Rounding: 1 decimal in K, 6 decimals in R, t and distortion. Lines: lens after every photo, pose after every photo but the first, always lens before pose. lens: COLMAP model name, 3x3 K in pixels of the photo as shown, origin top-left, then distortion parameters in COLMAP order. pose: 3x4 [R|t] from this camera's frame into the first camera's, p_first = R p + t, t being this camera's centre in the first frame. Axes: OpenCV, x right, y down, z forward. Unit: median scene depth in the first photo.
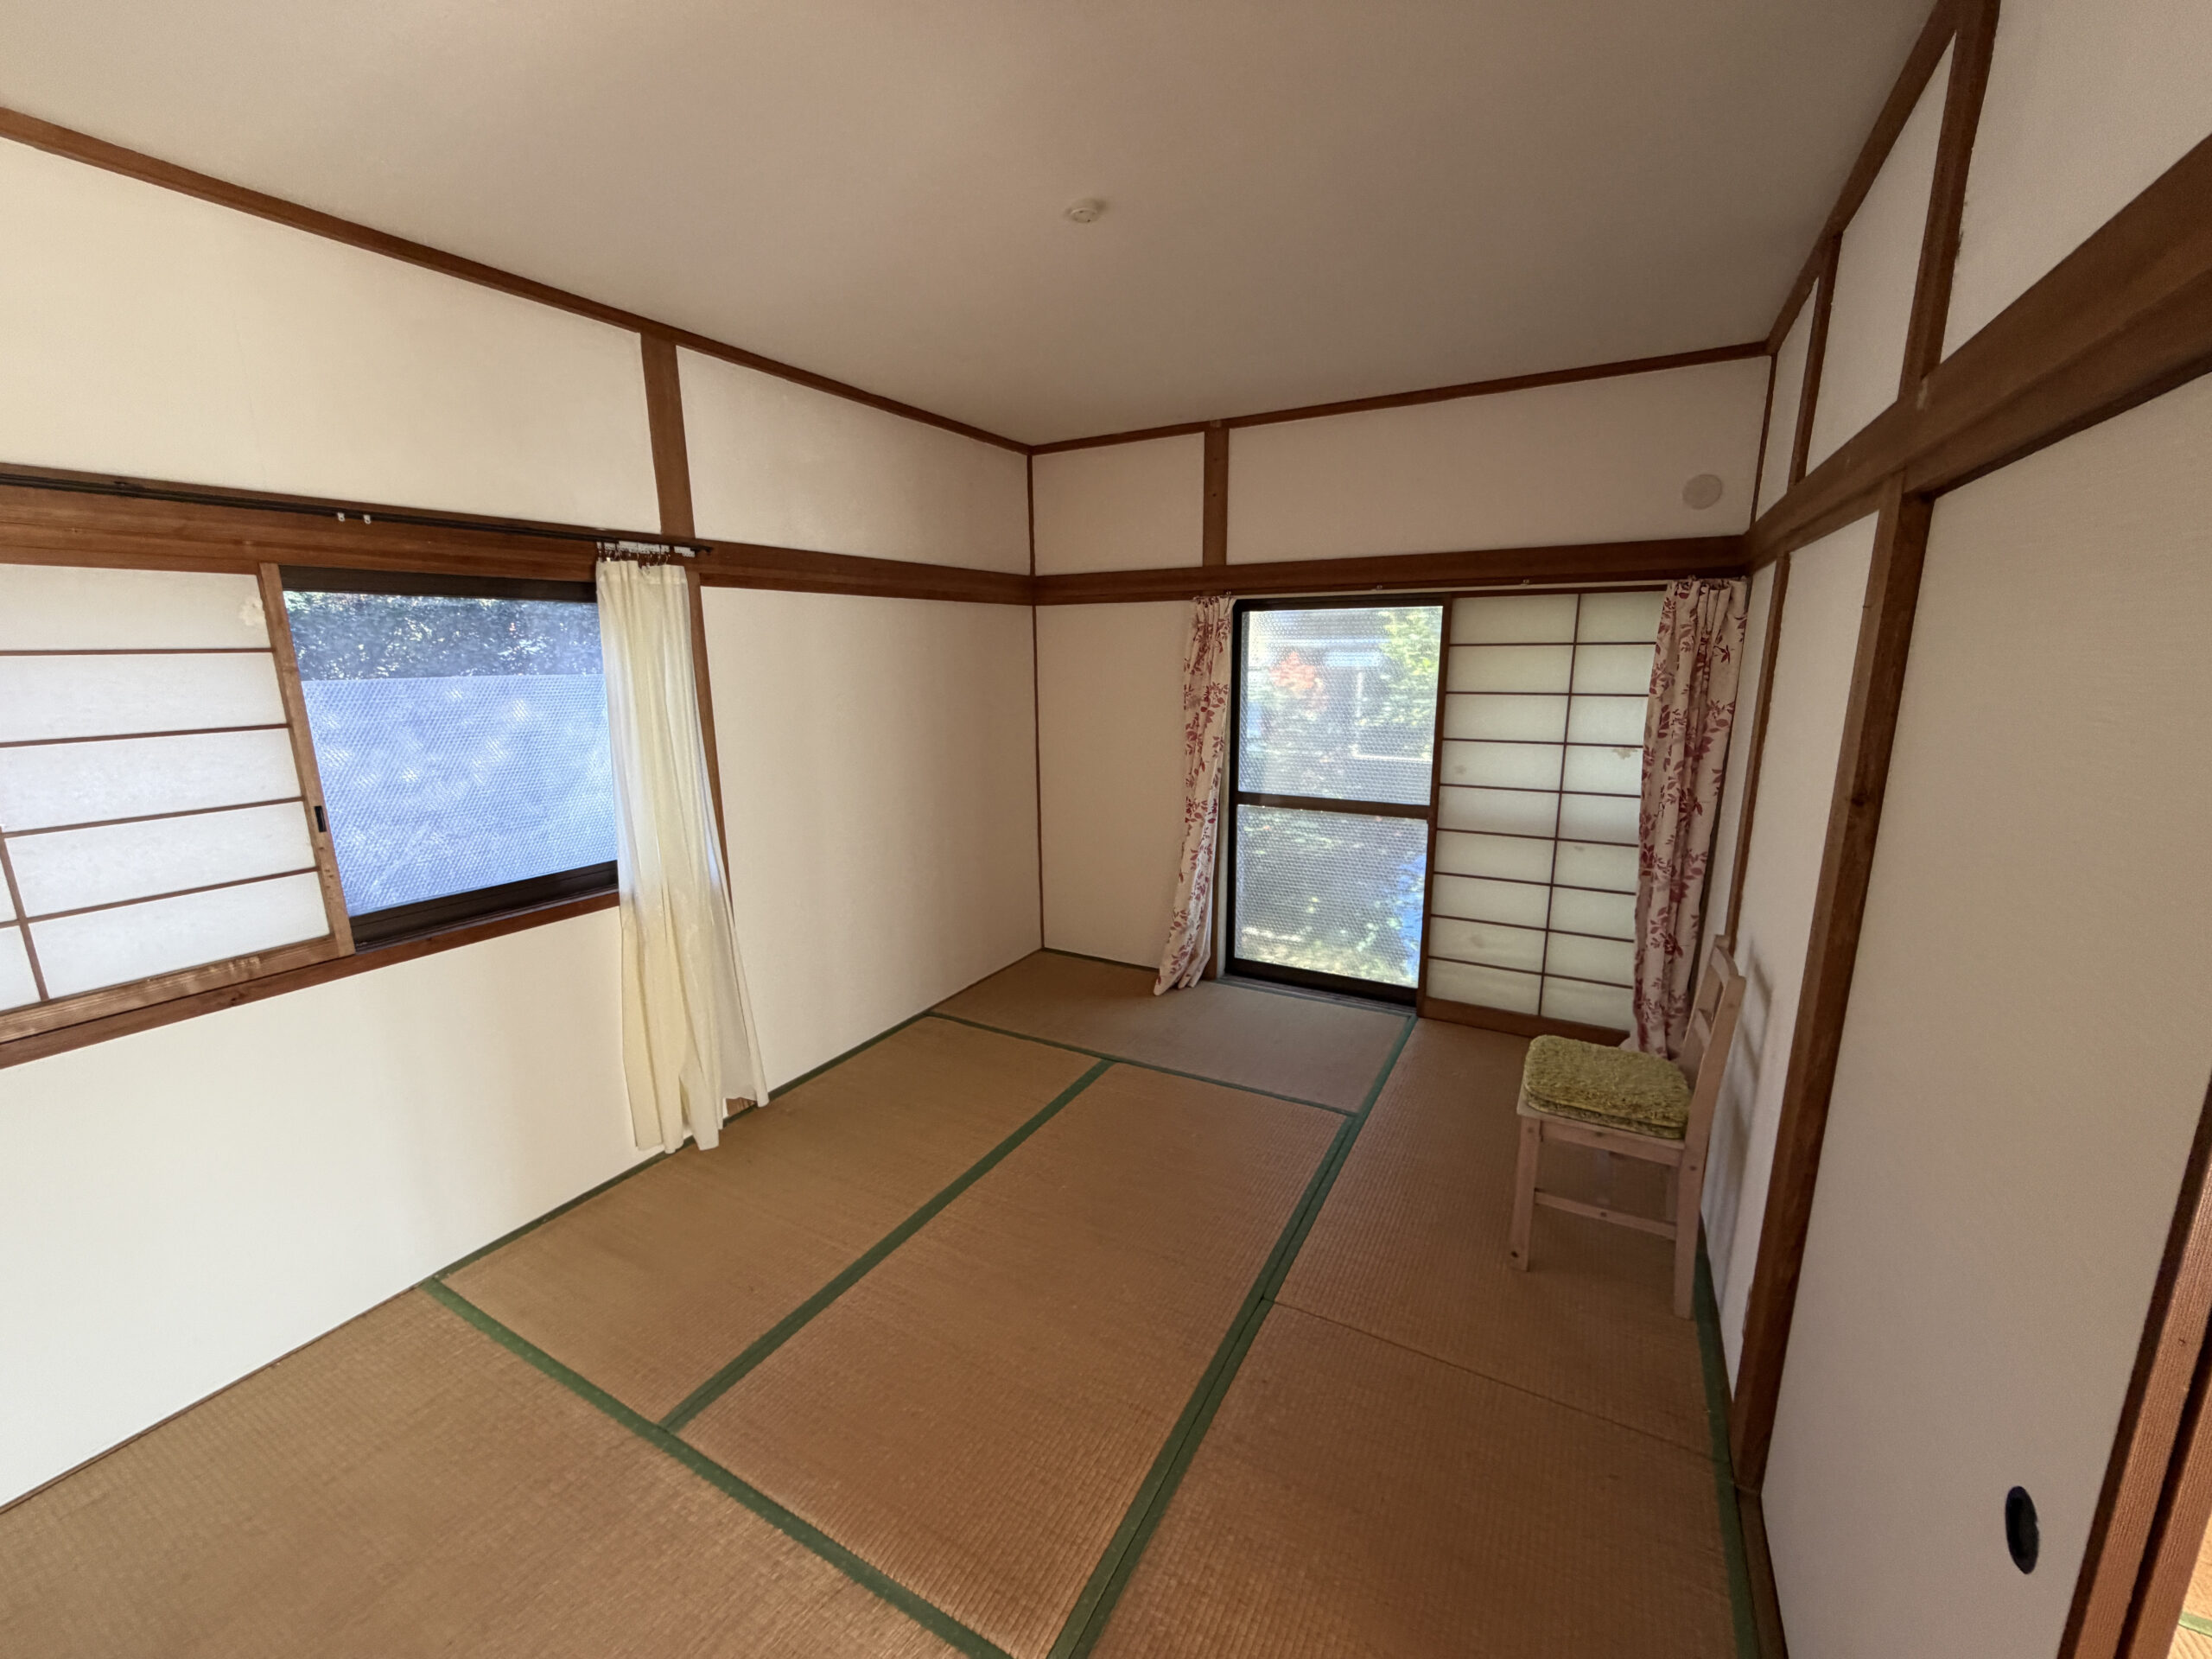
lens RADIAL K [[882.1, 0, 1104.9], [0, 882.1, 837.1], [0, 0, 1]] dist [-0.002037, -0.000254]
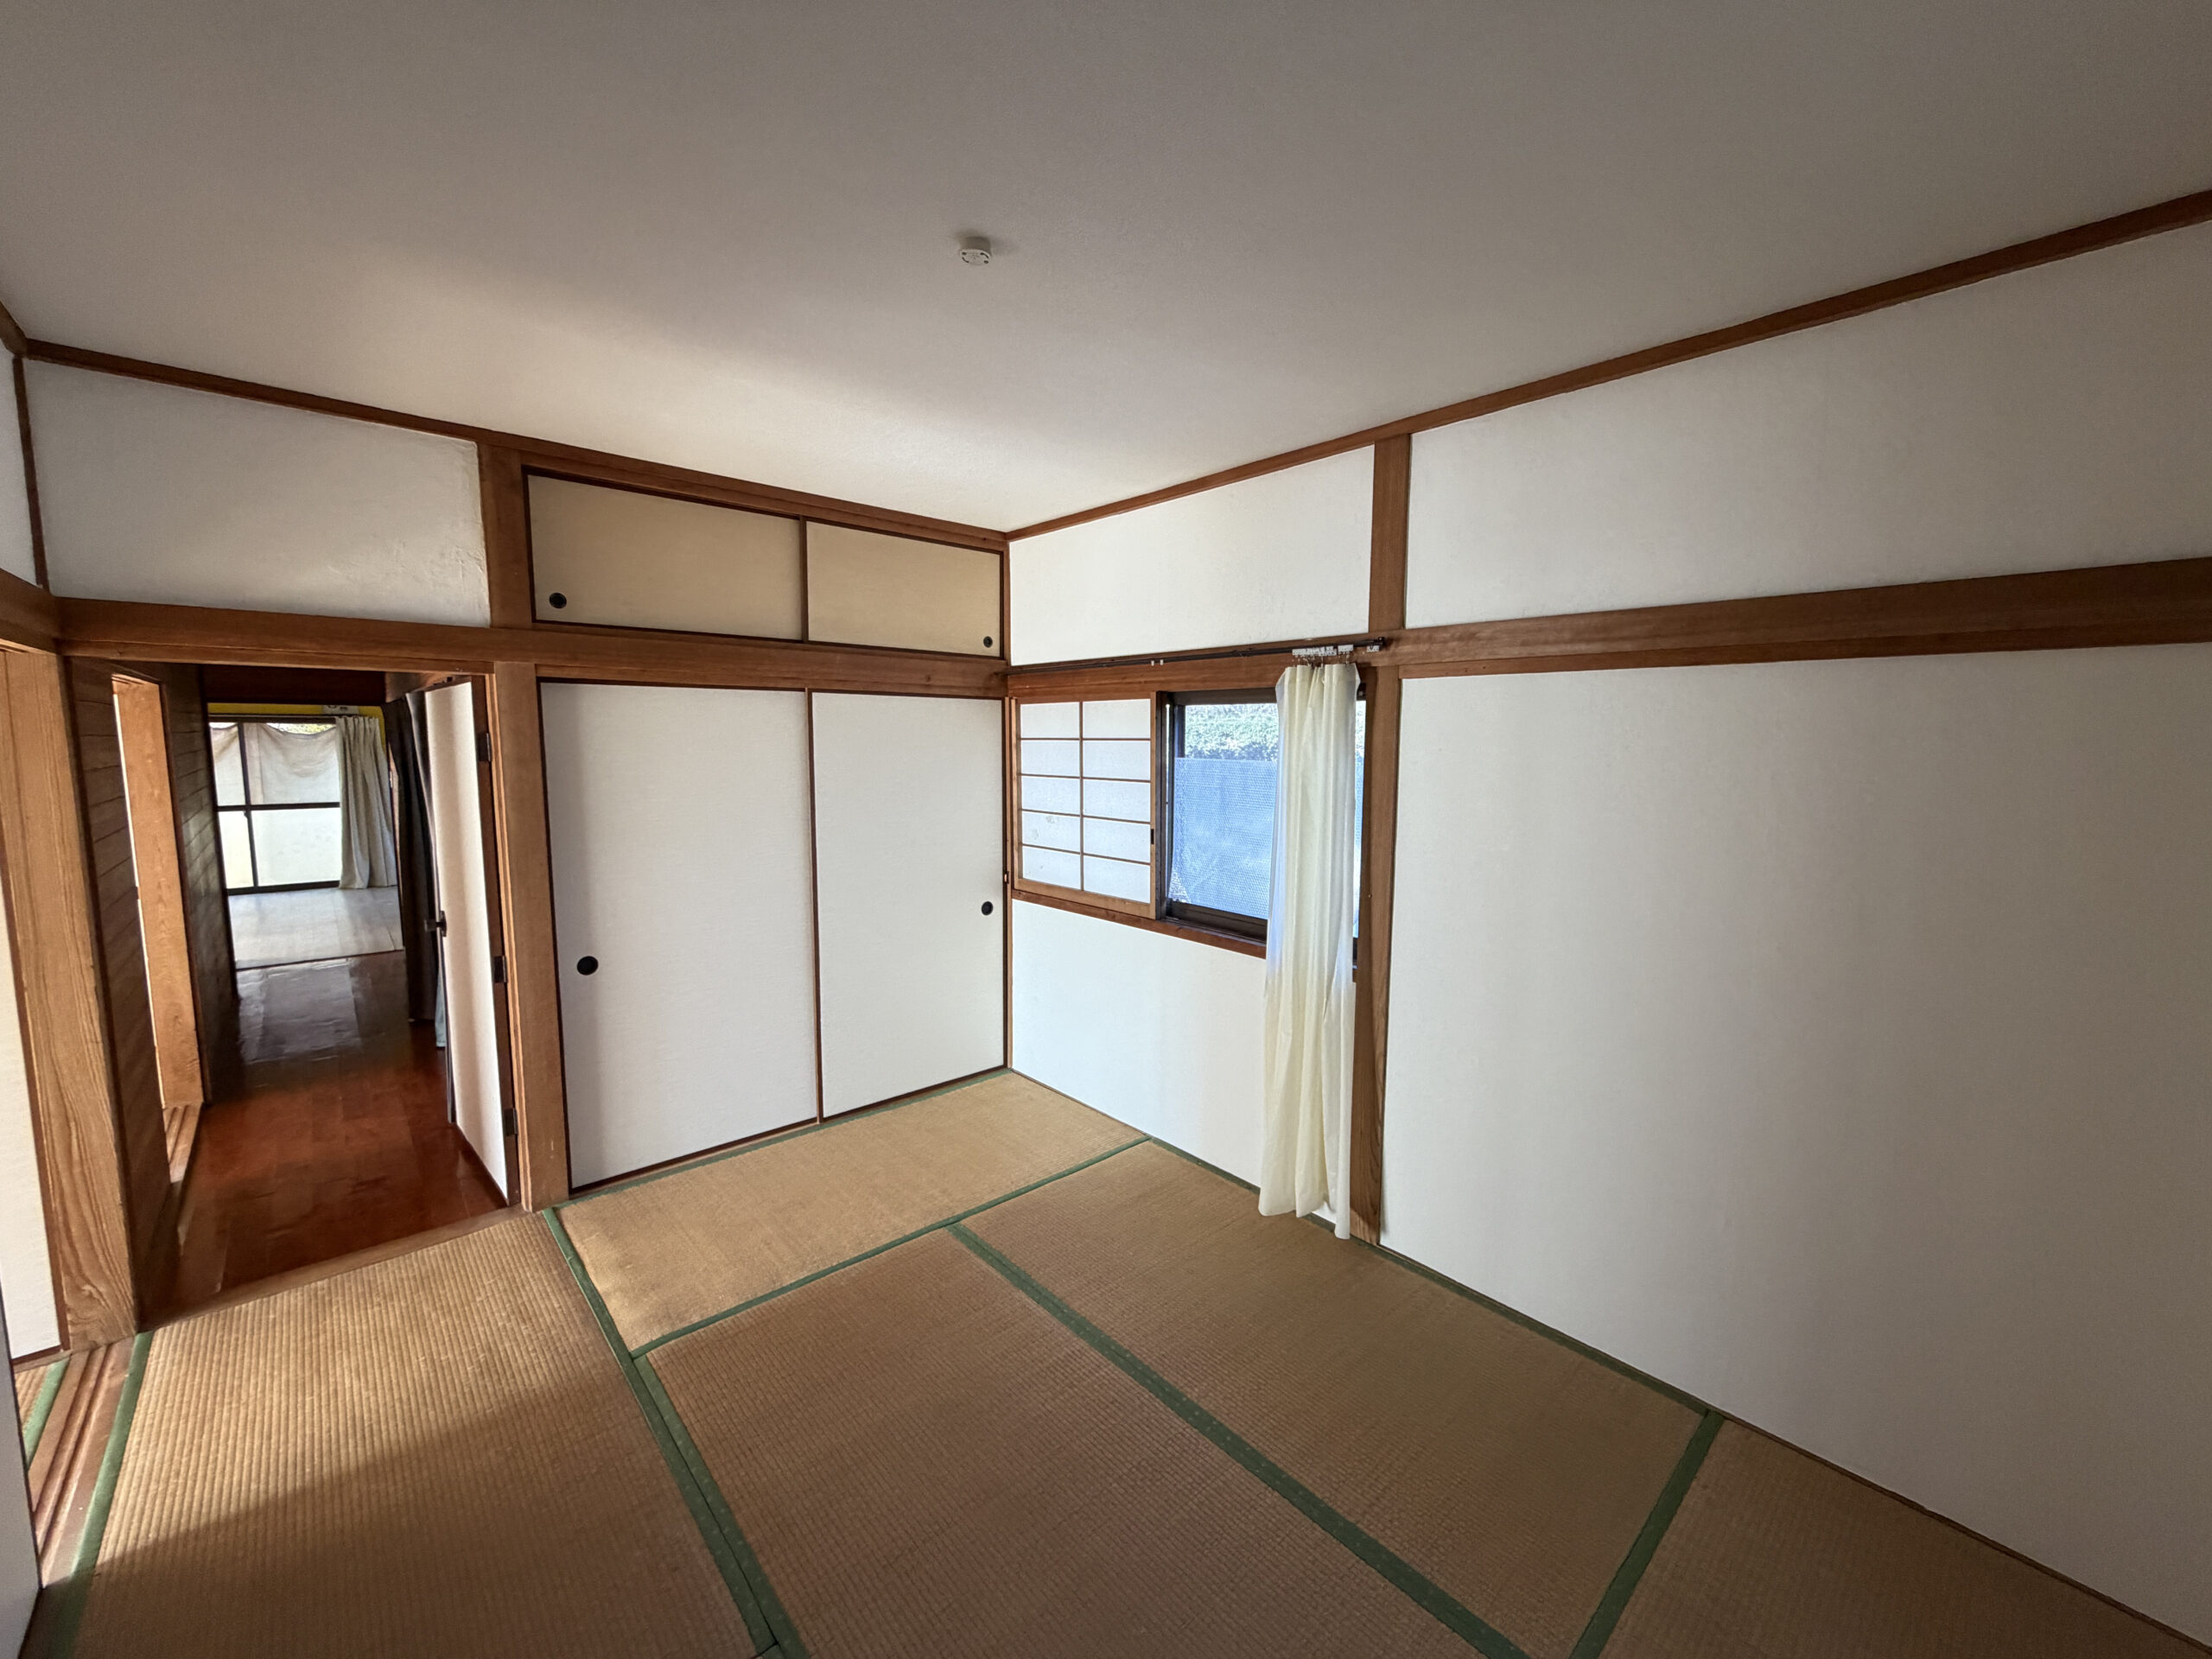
lens RADIAL K [[882.1, 0, 1099.8], [0, 882.1, 831.7], [0, 0, 1]] dist [-0.002037, -0.000254]
pose [[-0.329469, 0.108525, -0.937908, 0.602753], [-0.204451, 0.961602, 0.183087, -0.257433], [0.921765, 0.252078, -0.294630, 1.122509]]
